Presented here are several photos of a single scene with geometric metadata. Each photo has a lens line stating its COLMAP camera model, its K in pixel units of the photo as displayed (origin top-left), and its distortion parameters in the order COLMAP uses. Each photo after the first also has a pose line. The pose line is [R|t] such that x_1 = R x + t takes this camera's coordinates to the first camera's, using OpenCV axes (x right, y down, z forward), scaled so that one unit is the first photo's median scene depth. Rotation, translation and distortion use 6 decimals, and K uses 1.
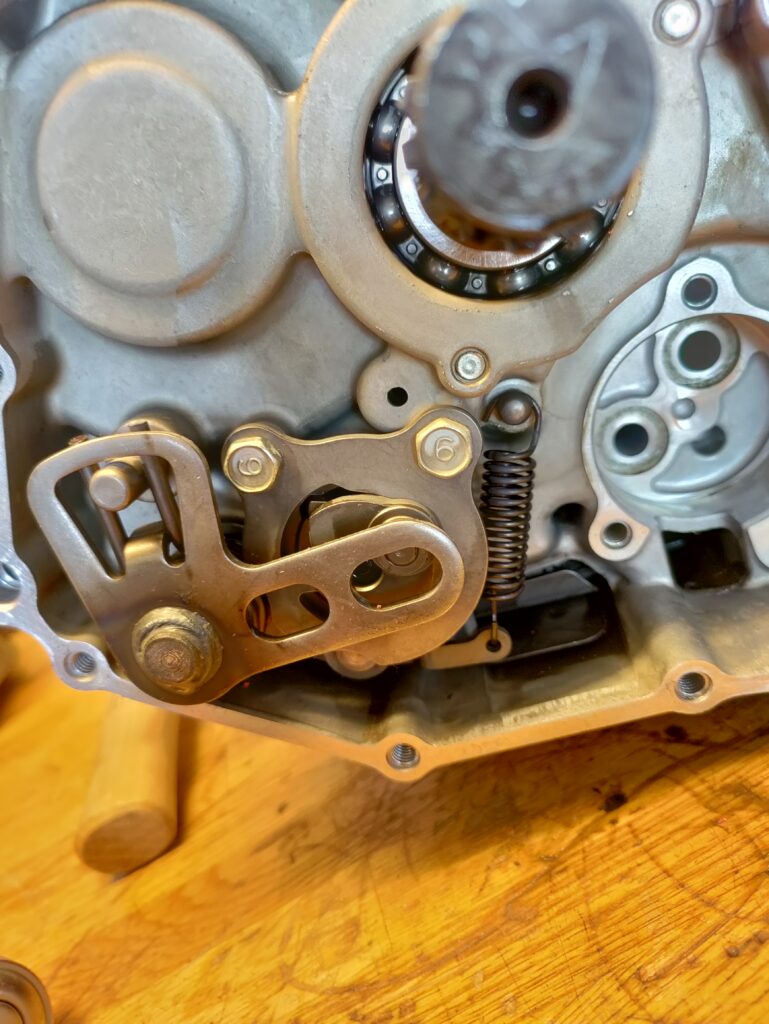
lens RADIAL K [[937.8, 0, 384.5], [0, 937.8, 512.0], [0, 0, 1]] dist [0.129695, 0.001627]
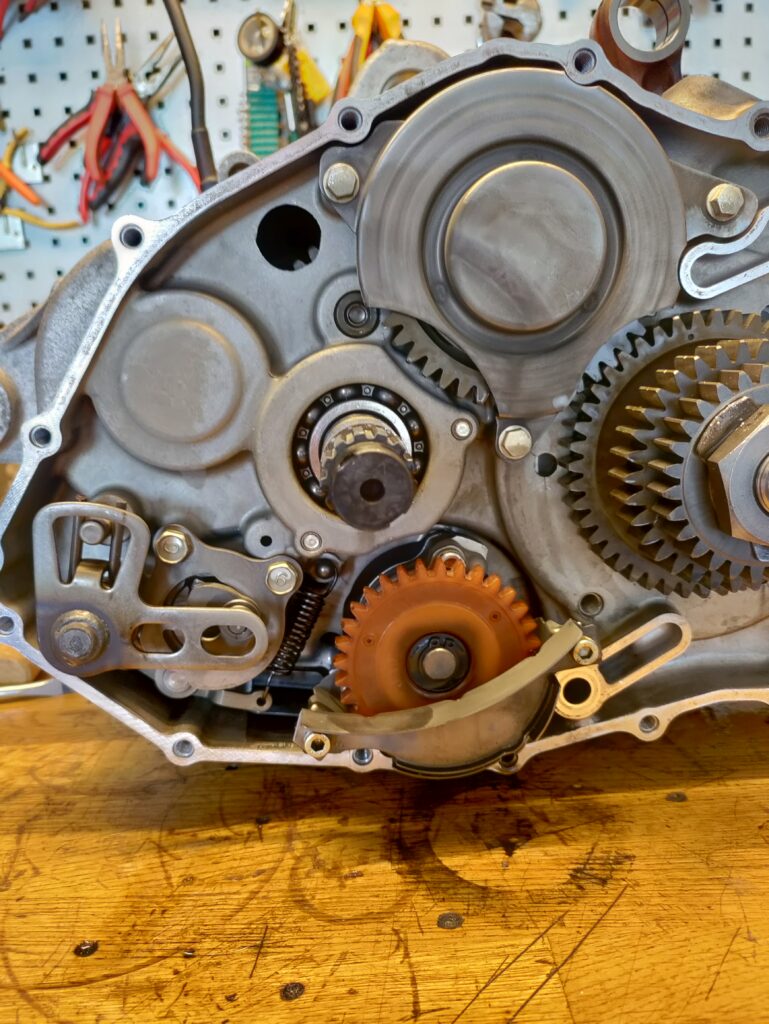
lens RADIAL K [[743.3, 0, 388.0], [0, 743.3, 505.6], [0, 0, 1]] dist [0.086104, -0.137129]
pose [[0.901644, 0.374519, 0.216272, -0.103429], [-0.333972, 0.920681, -0.202011, 0.019601], [-0.274774, 0.109913, 0.955206, -0.374191]]
